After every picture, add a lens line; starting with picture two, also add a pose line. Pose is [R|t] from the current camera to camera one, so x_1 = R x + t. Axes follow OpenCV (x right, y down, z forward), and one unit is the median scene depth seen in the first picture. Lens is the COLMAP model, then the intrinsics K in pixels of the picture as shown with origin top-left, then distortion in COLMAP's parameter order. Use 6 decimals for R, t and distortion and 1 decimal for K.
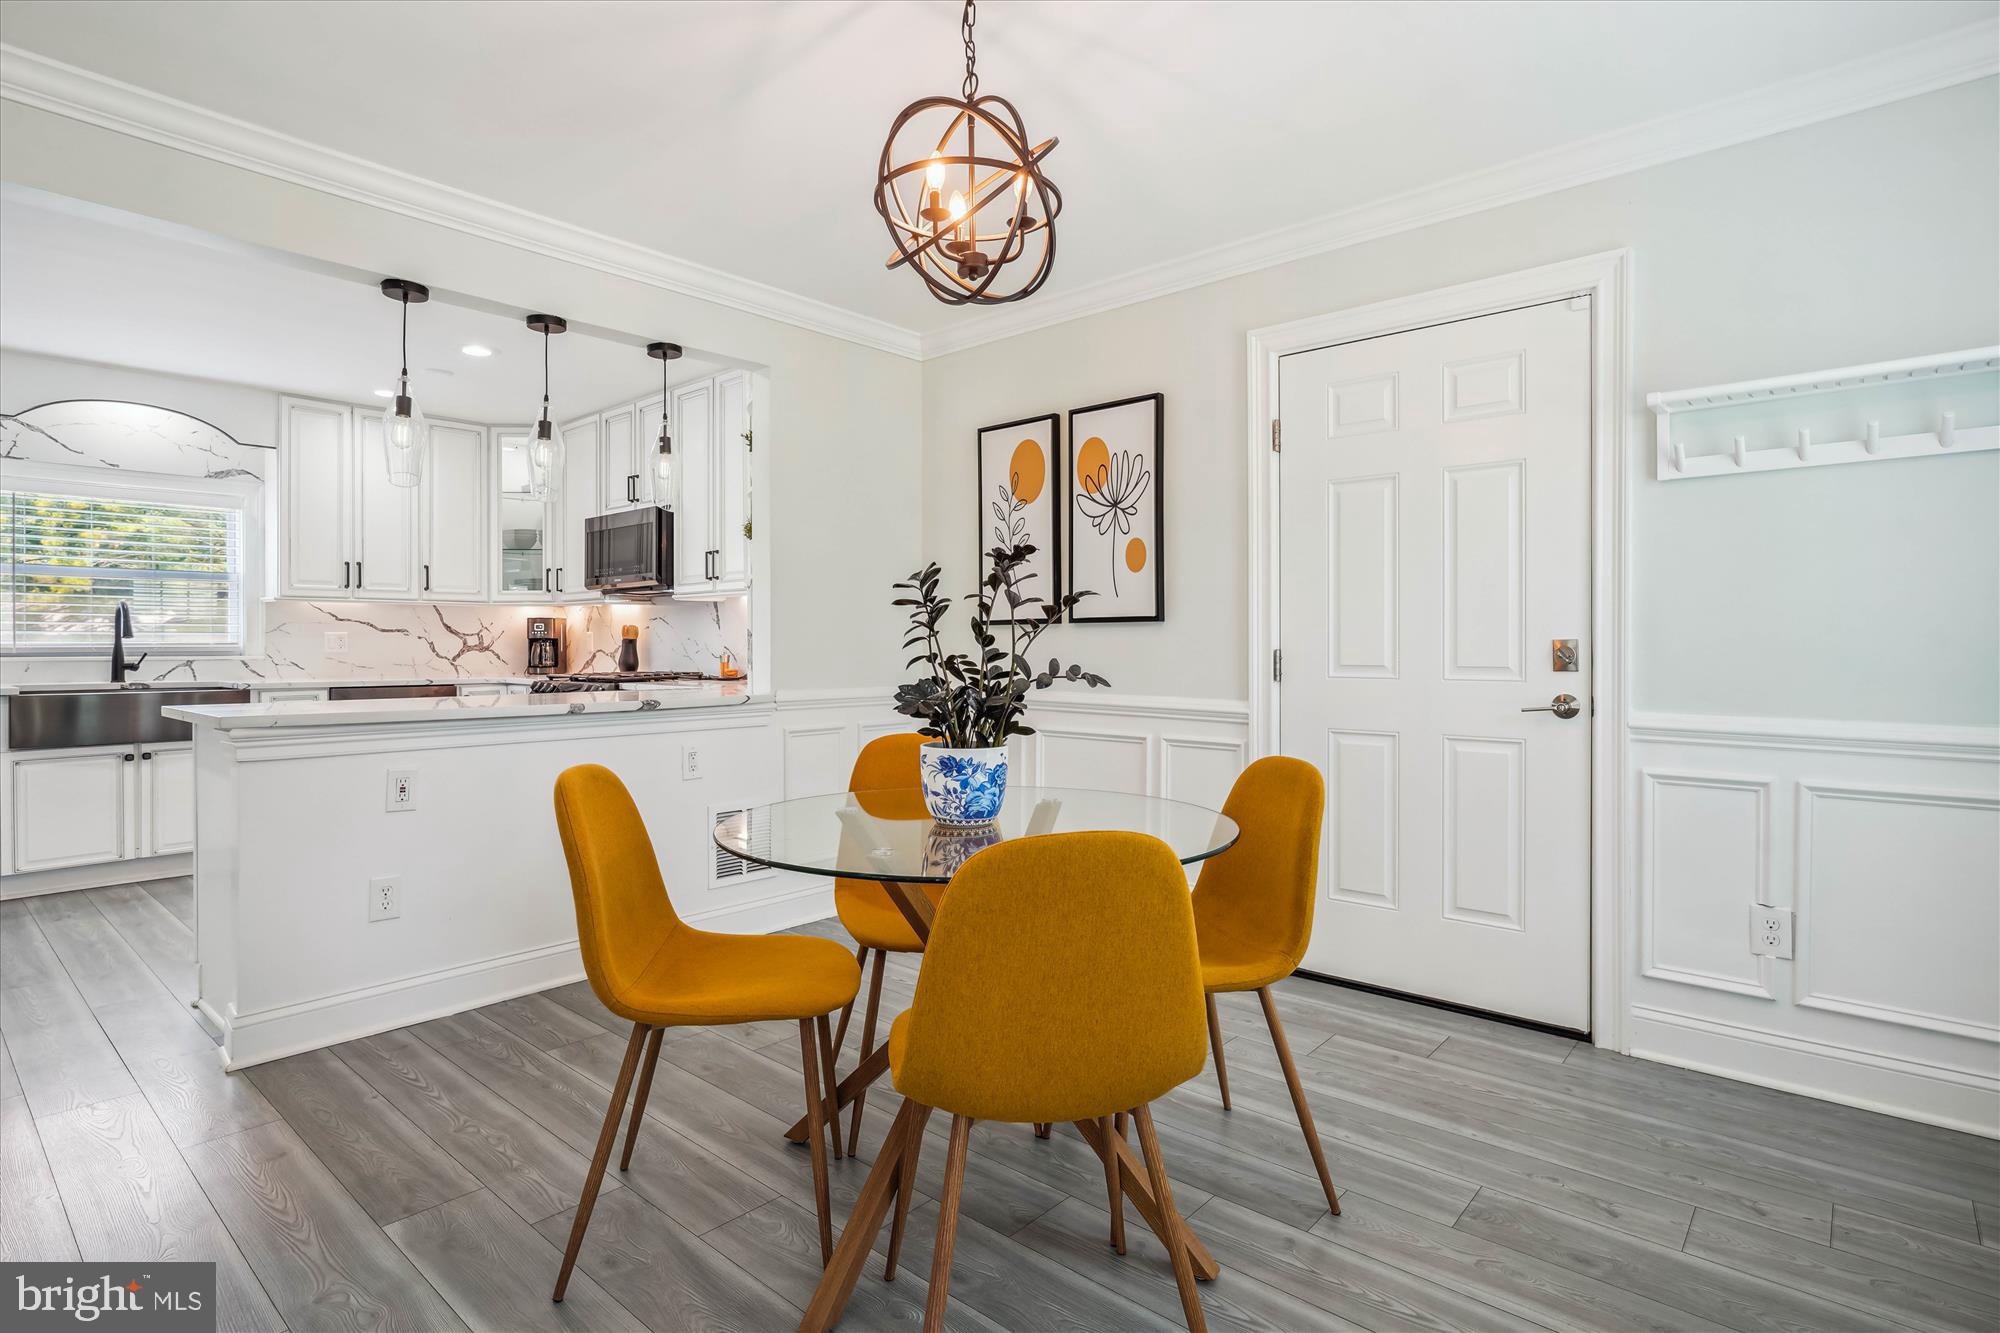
lens RADIAL K [[994.4, 0, 992.0], [0, 994.4, 644.1], [0, 0, 1]] dist [-0.015941, 0.005834]
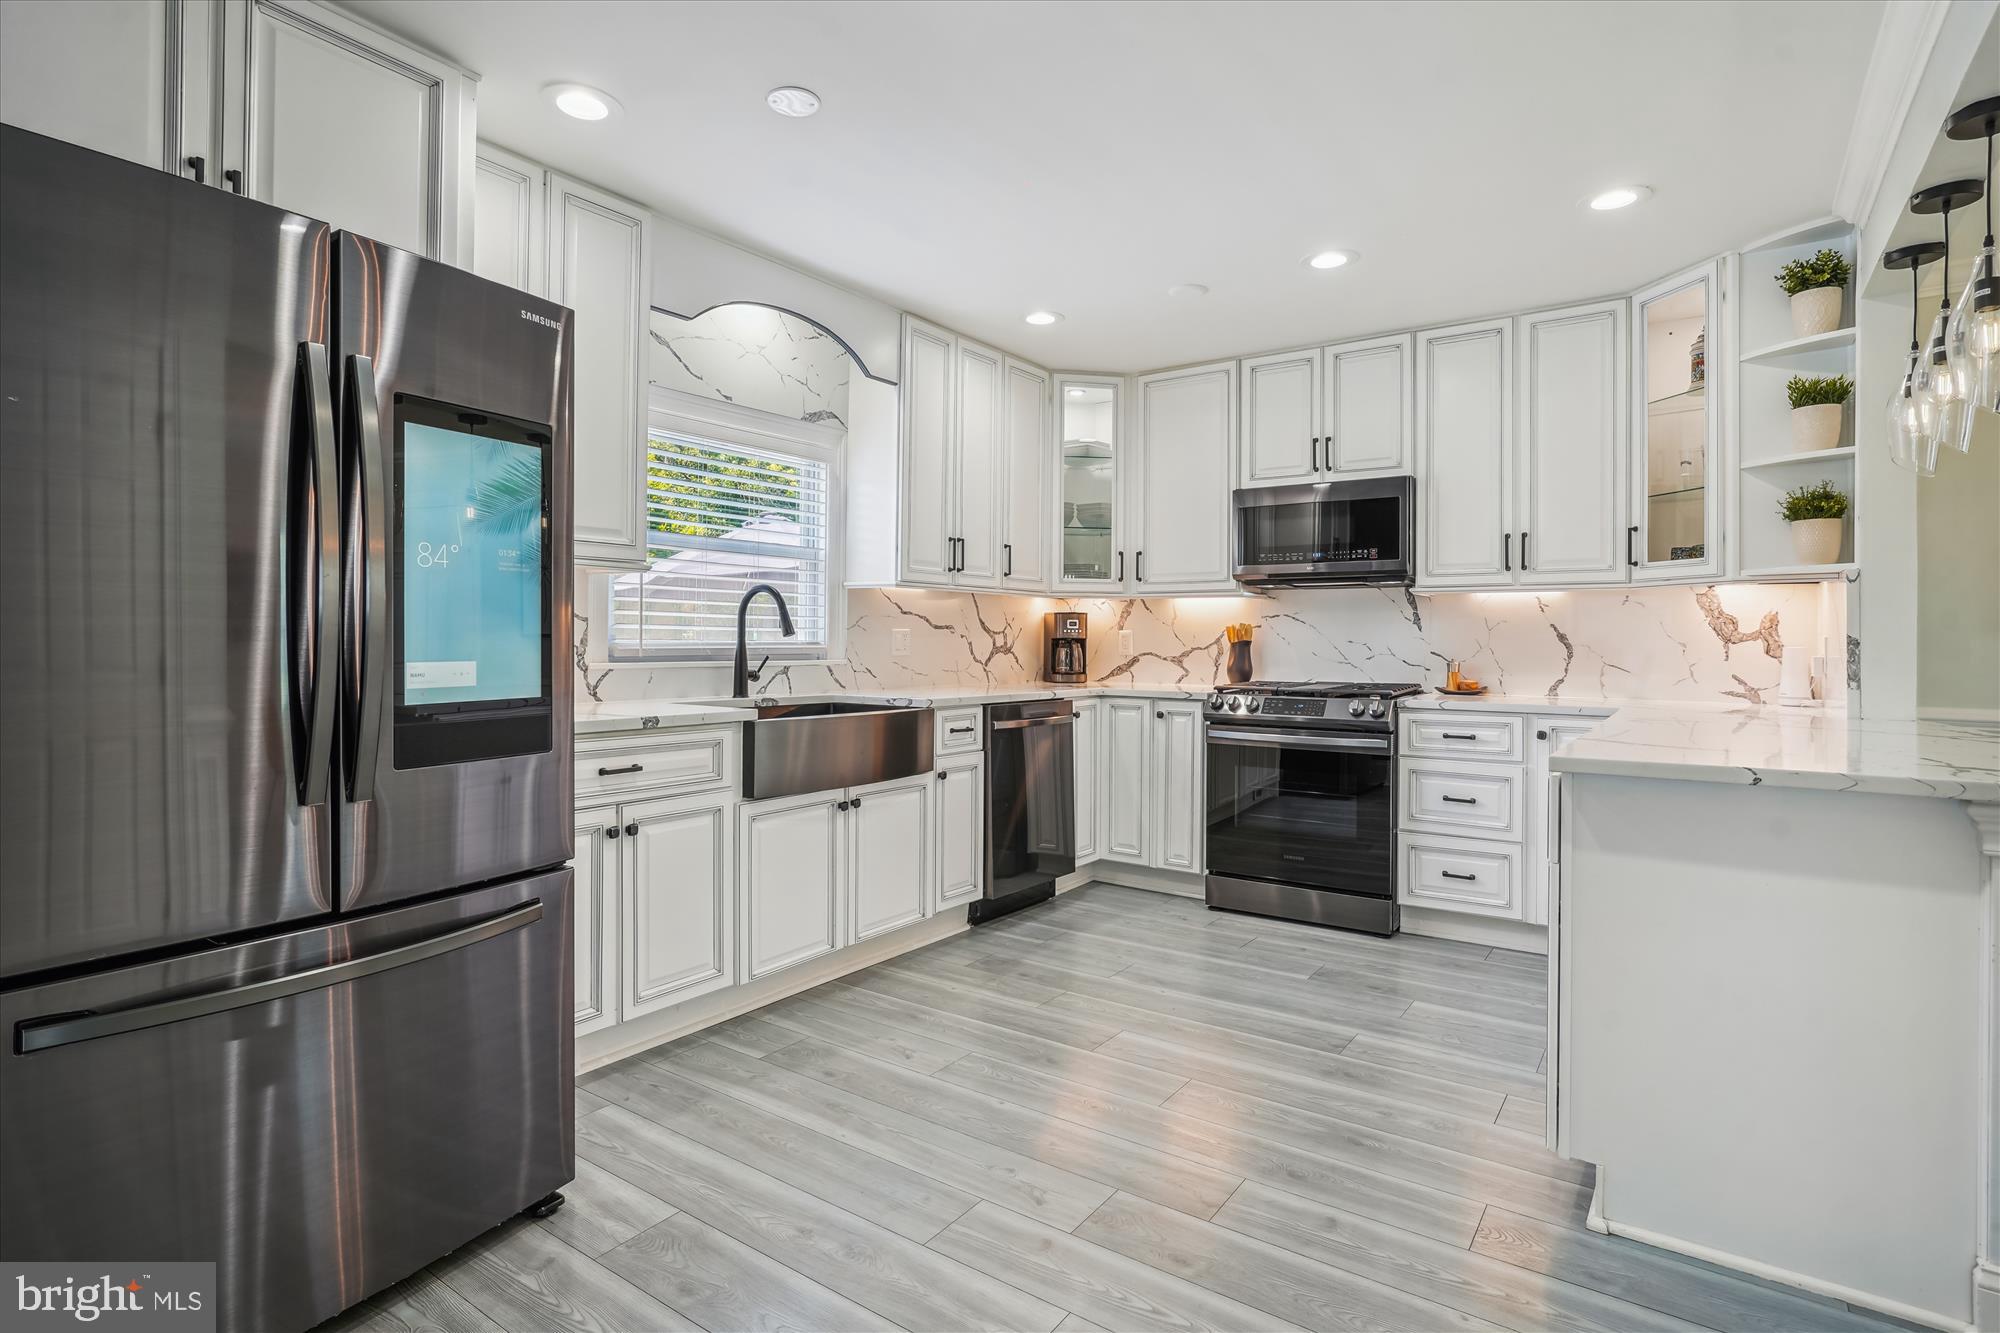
lens RADIAL K [[994.4, 0, 1005.8], [0, 994.4, 637.8], [0, 0, 1]] dist [-0.015941, 0.005834]
pose [[0.993388, 0.009491, 0.114412, -0.721321], [-0.009227, 0.999953, -0.002843, -0.003922], [-0.114433, 0.001769, 0.993429, 0.238059]]
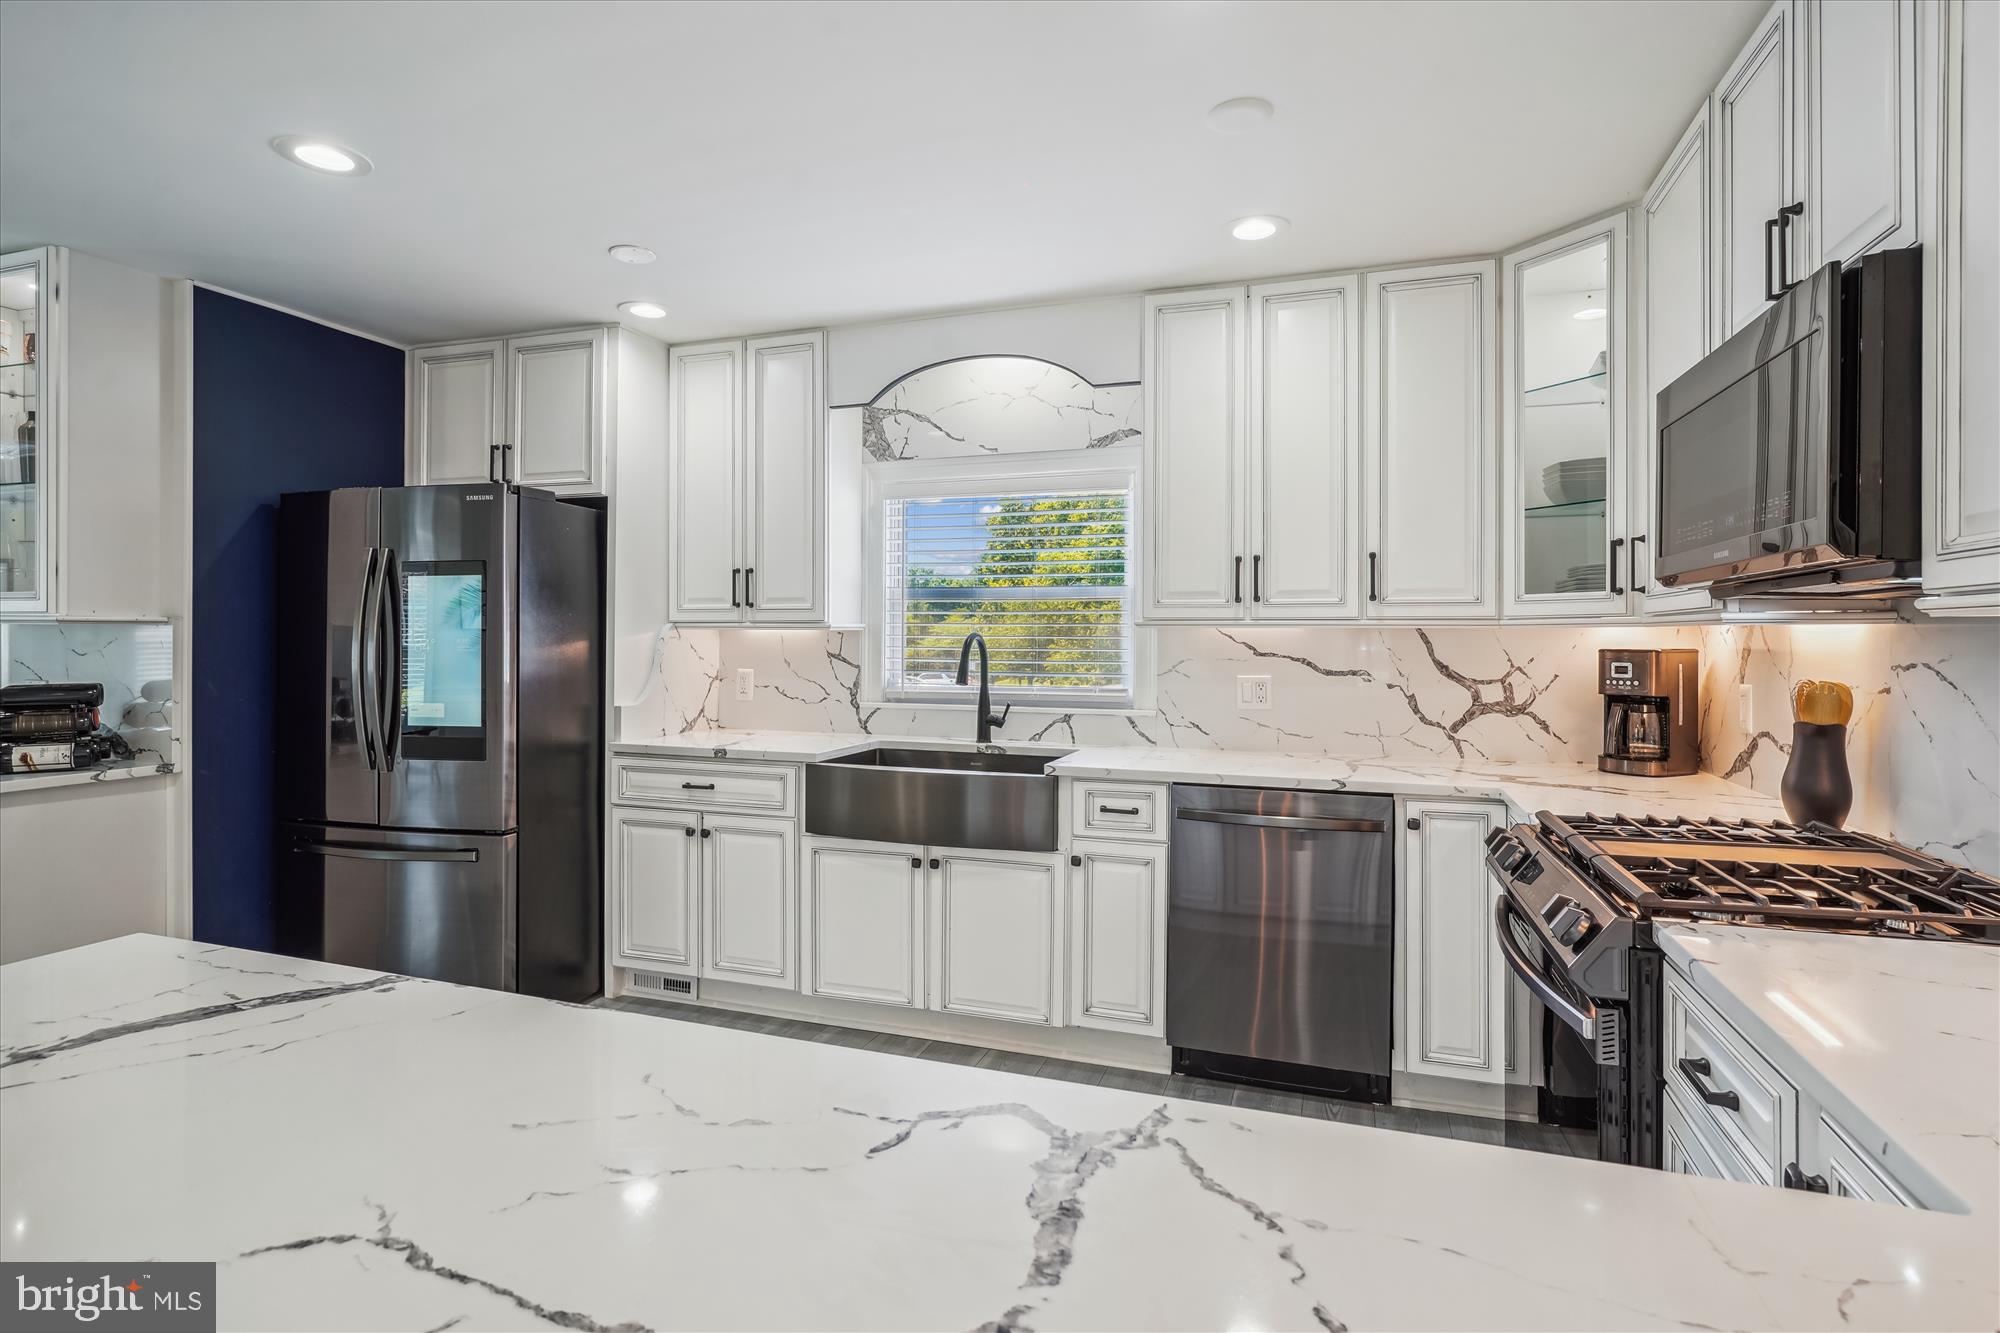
lens RADIAL K [[994.4, 0, 1021.8], [0, 994.4, 636.4], [0, 0, 1]] dist [-0.015941, 0.005834]
pose [[0.399454, 0.003242, -0.916748, -0.178770], [-0.005579, 0.999984, 0.001105, -0.038088], [0.916736, 0.004673, 0.399465, 0.675349]]
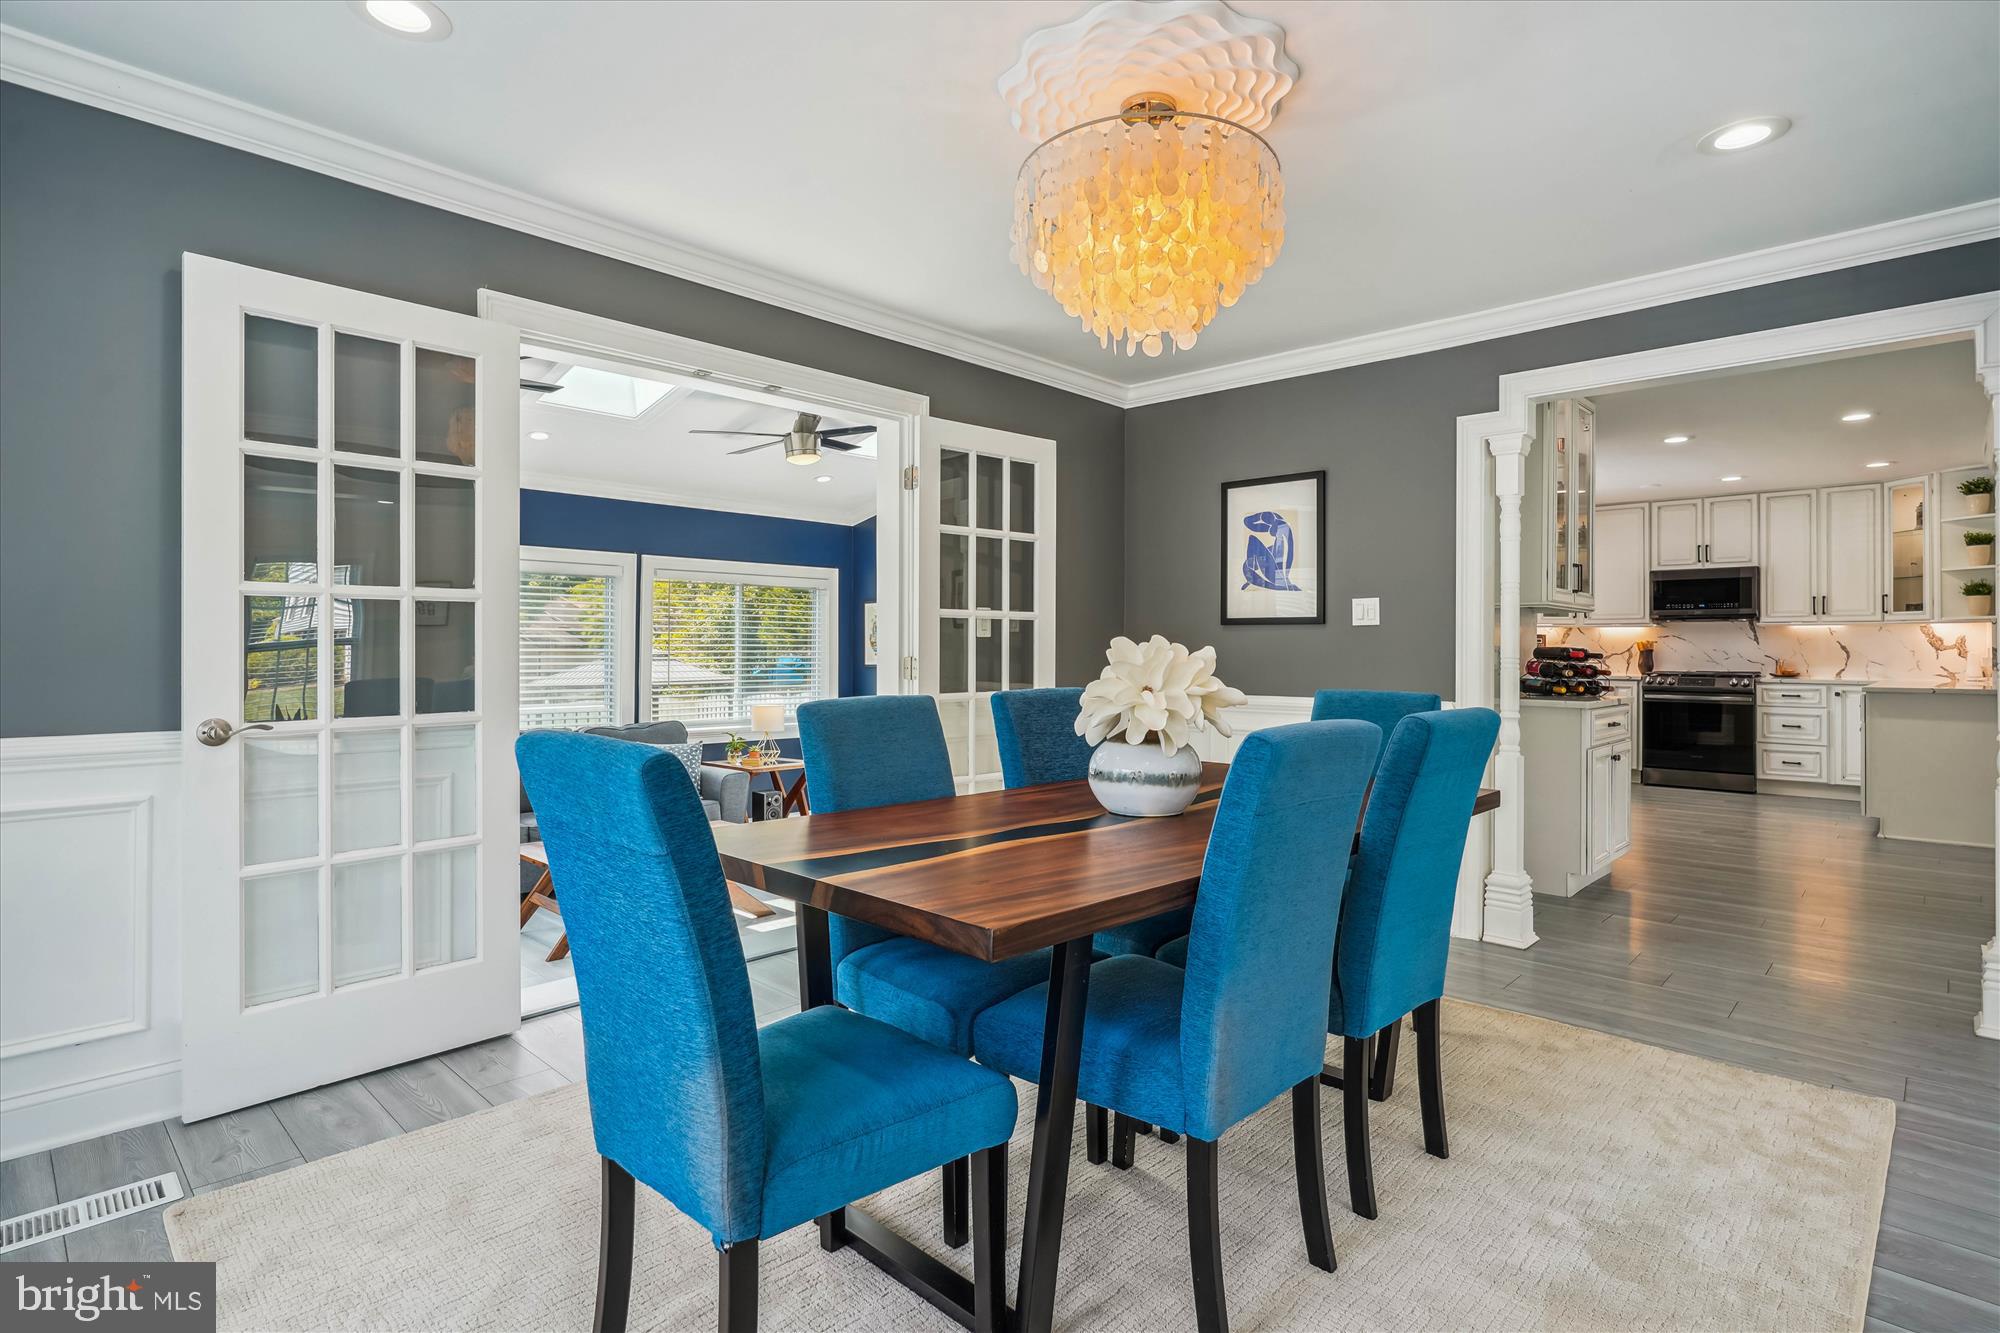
lens RADIAL K [[994.4, 0, 997.1], [0, 994.4, 642.0], [0, 0, 1]] dist [-0.015941, 0.005834]
pose [[0.998902, 0.005817, -0.046478, -1.427628], [-0.006077, 0.999967, -0.005447, -0.002986], [0.046445, 0.005724, 0.998904, -0.613088]]
